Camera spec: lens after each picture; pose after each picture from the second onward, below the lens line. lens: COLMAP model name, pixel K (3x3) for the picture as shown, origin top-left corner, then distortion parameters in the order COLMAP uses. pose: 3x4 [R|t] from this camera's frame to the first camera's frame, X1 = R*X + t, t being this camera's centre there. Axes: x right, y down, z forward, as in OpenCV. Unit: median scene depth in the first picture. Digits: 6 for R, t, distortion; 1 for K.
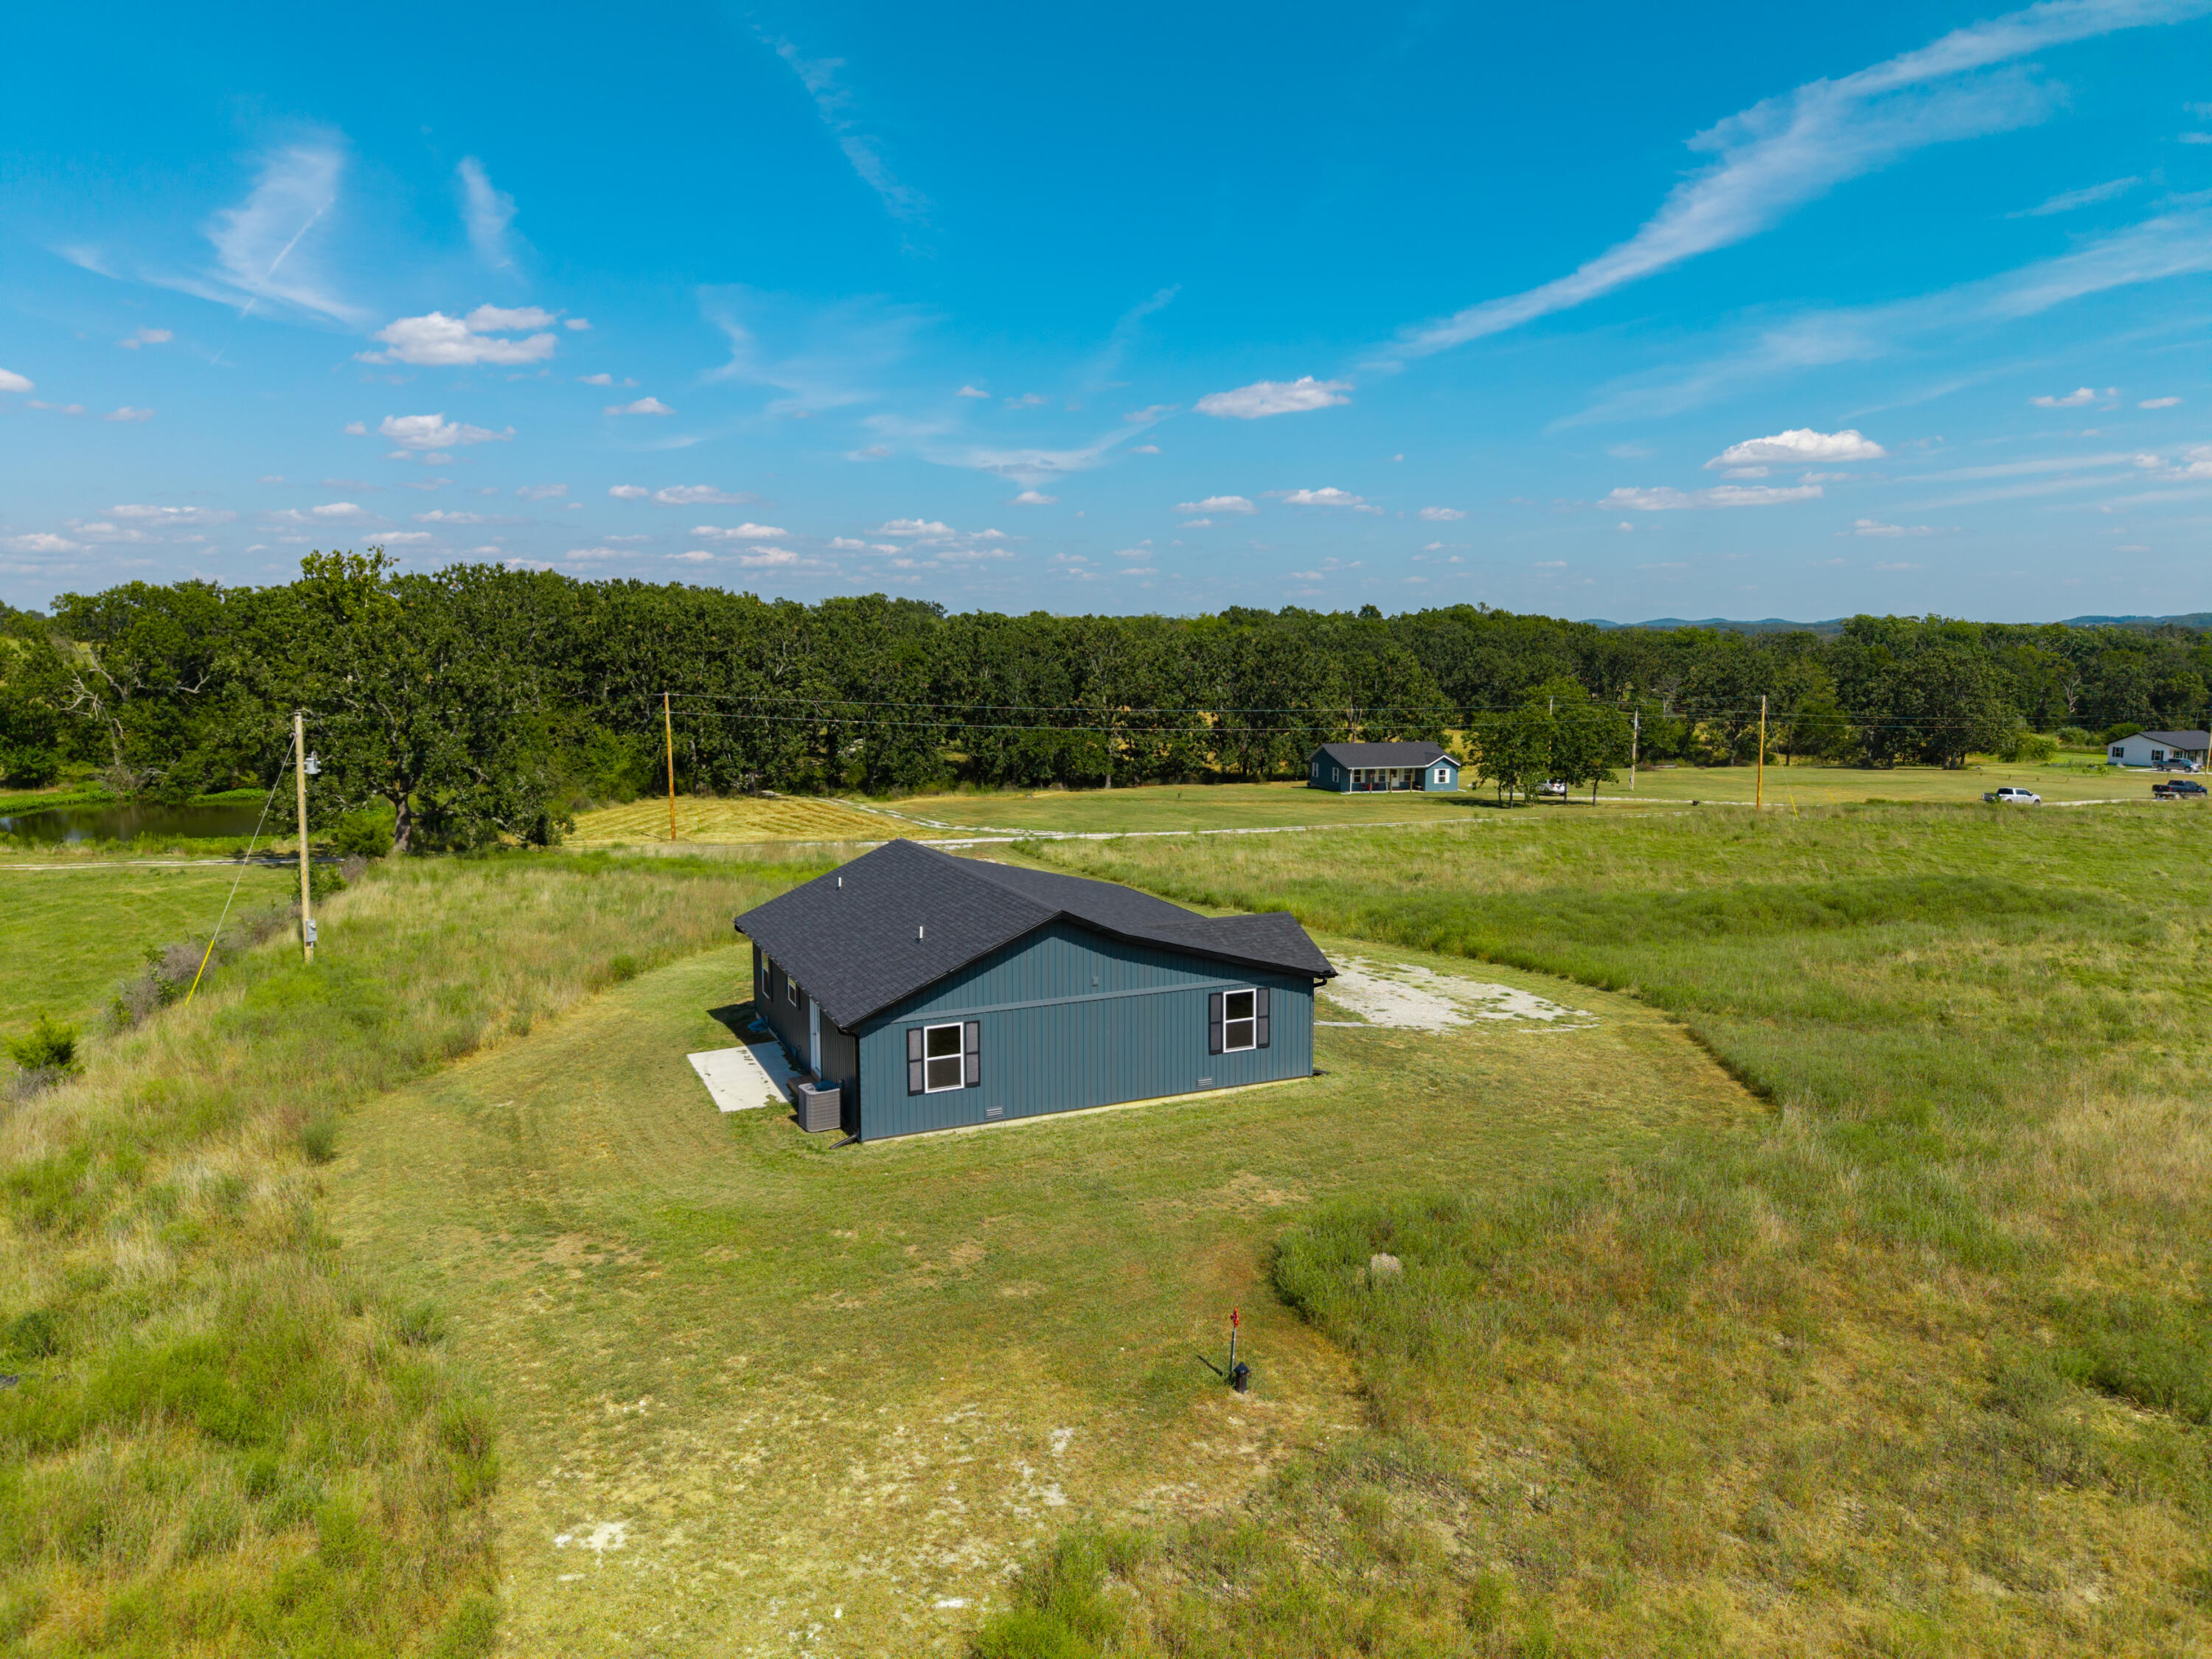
lens RADIAL K [[1485.9, 0, 1100.9], [0, 1485.9, 851.0], [0, 0, 1]] dist [0.000576, -0.005846]
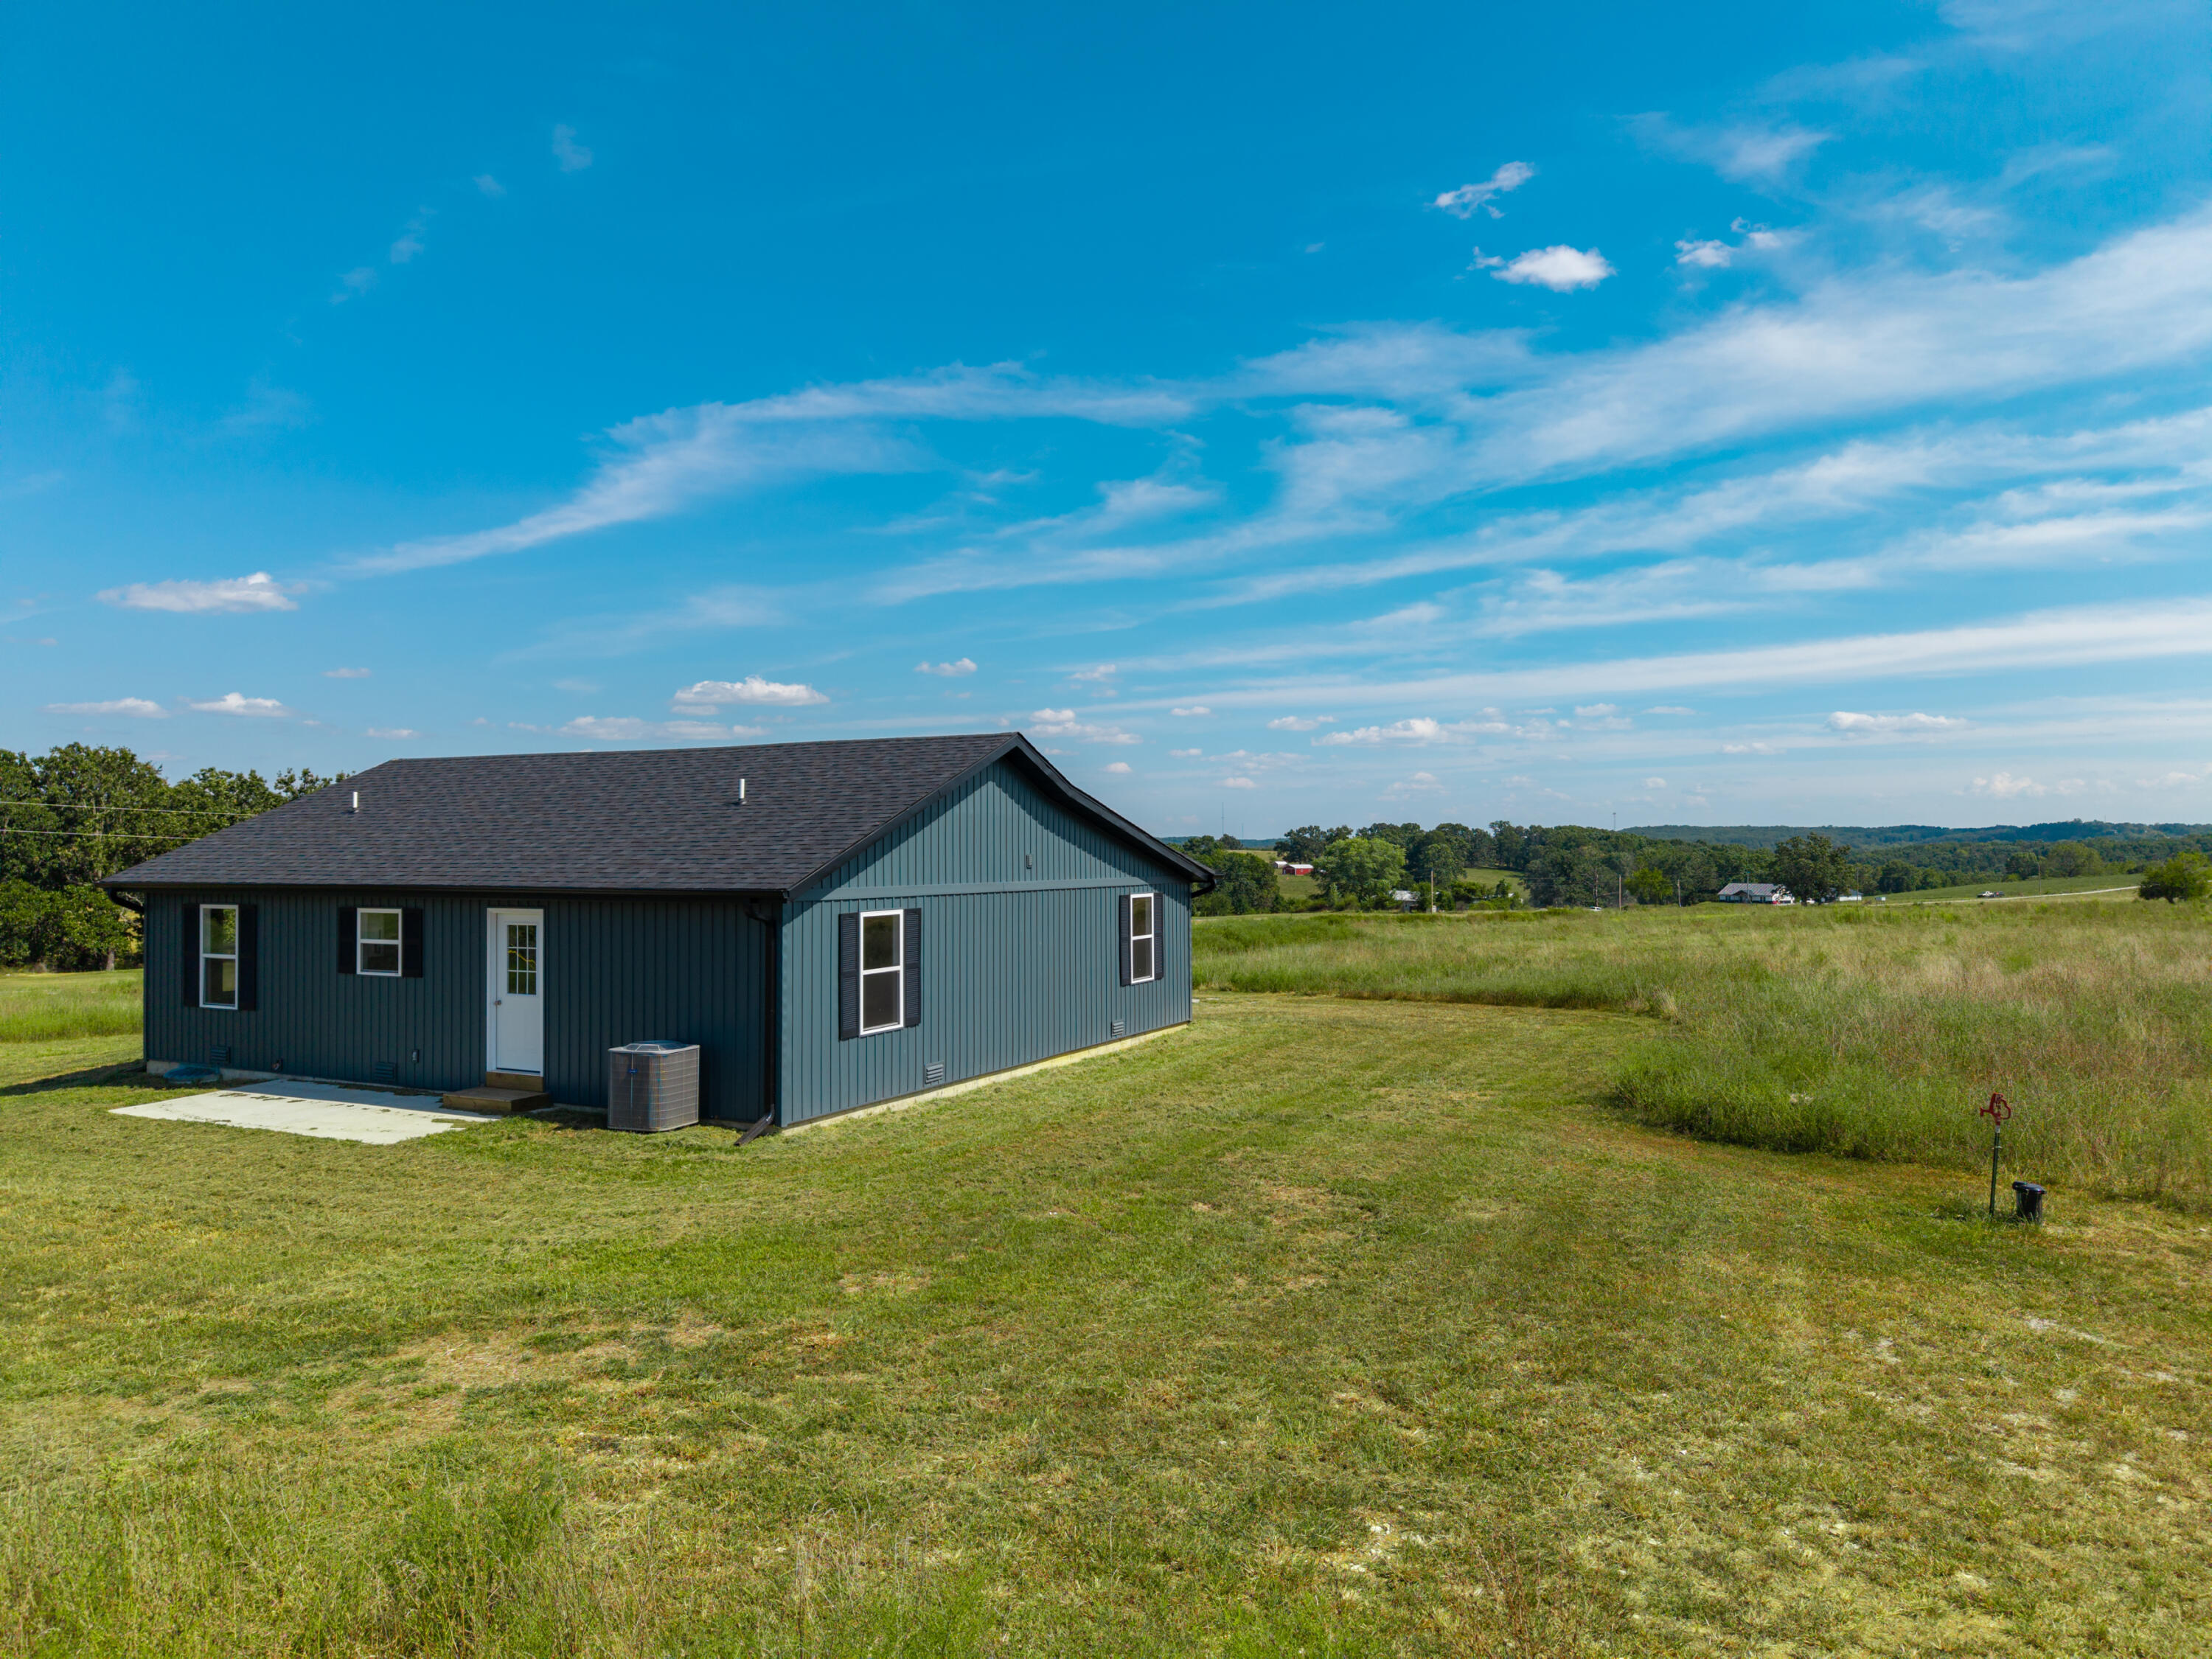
lens RADIAL K [[1473.0, 0, 1099.5], [0, 1473.0, 823.9], [0, 0, 1]] dist [0.009343, -0.002529]
pose [[0.784255, 0.010304, 0.620353, -0.383312], [0.094519, 0.986207, -0.135873, 0.164510], [-0.613196, 0.165194, 0.772464, 0.491124]]
